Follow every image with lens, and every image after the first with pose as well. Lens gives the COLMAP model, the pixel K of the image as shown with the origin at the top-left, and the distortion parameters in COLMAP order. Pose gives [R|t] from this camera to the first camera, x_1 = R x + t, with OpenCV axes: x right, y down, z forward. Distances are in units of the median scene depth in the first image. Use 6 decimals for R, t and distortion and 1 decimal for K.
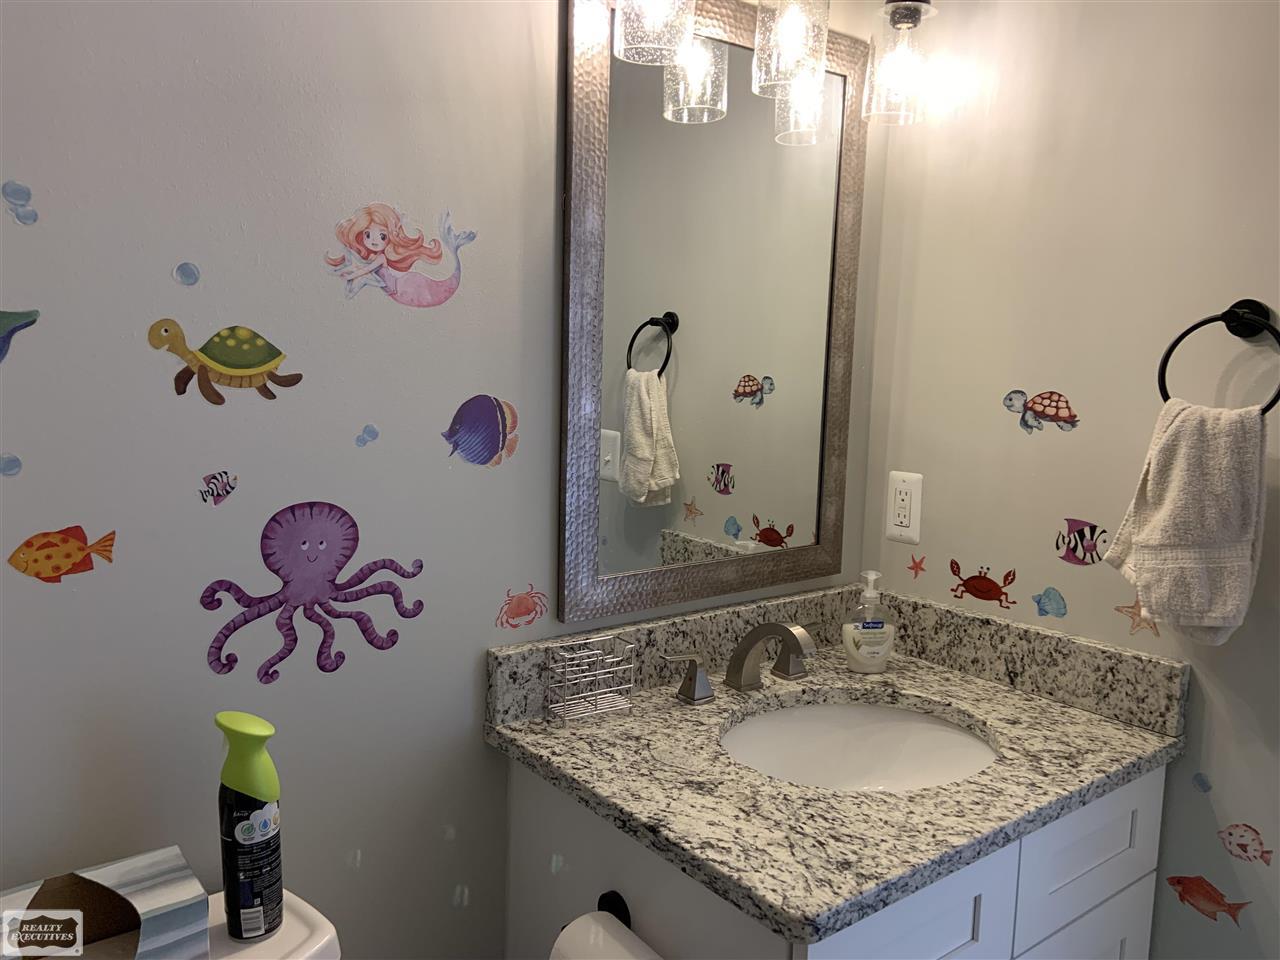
lens RADIAL K [[958.2, 0, 637.0], [0, 958.2, 473.4], [0, 0, 1]] dist [0.086226, -0.021255]
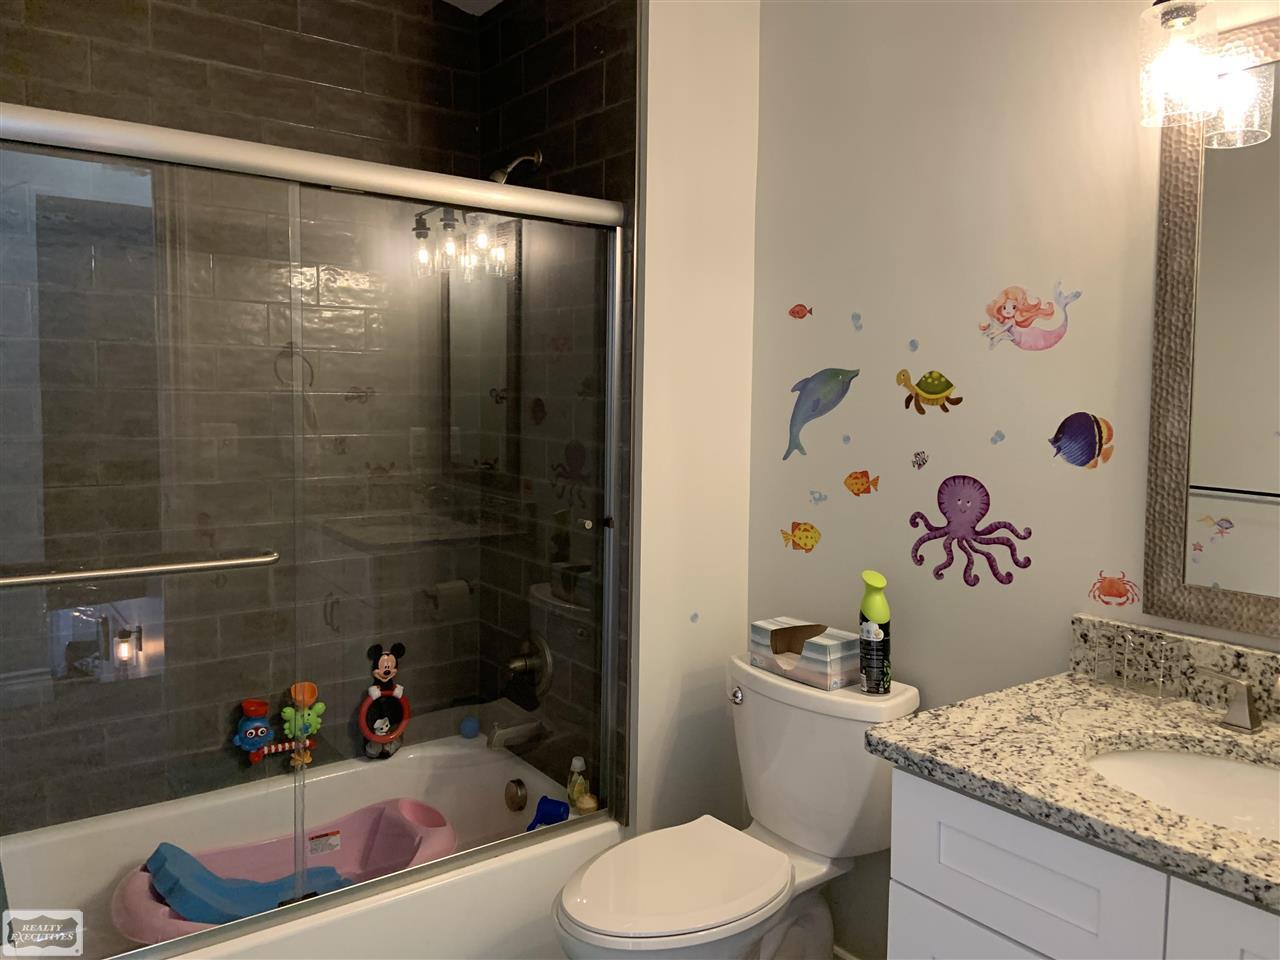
lens RADIAL K [[958.2, 0, 636.7], [0, 958.2, 480.3], [0, 0, 1]] dist [0.086226, -0.021255]
pose [[-0.004744, 0.061333, -0.998106, 1.275578], [-0.139678, 0.988292, 0.061394, 0.014060], [0.990186, 0.139704, 0.003879, 0.440286]]
